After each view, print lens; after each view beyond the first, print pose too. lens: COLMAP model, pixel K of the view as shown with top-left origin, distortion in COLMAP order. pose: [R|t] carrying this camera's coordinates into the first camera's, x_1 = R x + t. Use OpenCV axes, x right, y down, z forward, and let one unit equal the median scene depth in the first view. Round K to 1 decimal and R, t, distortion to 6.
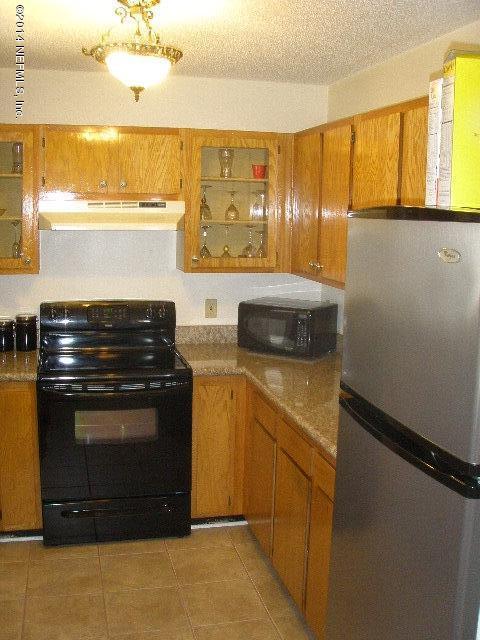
lens RADIAL K [[725.8, 0, 240.0], [0, 725.8, 320.0], [0, 0, 1]] dist [-0.207455, 0.218465]
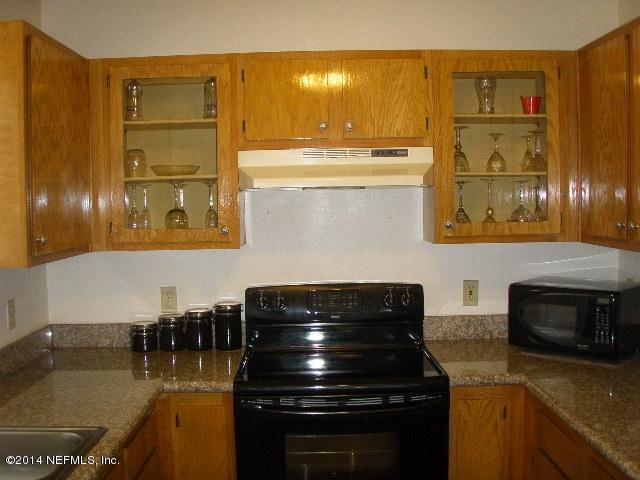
lens RADIAL K [[725.8, 0, 307.0], [0, 725.8, 241.6], [0, 0, 1]] dist [-0.207455, 0.218465]
pose [[0.970416, -0.027275, -0.239895, -0.027101], [0.004472, 0.995458, -0.095093, 0.001432], [0.241399, 0.091207, 0.966130, 0.259163]]
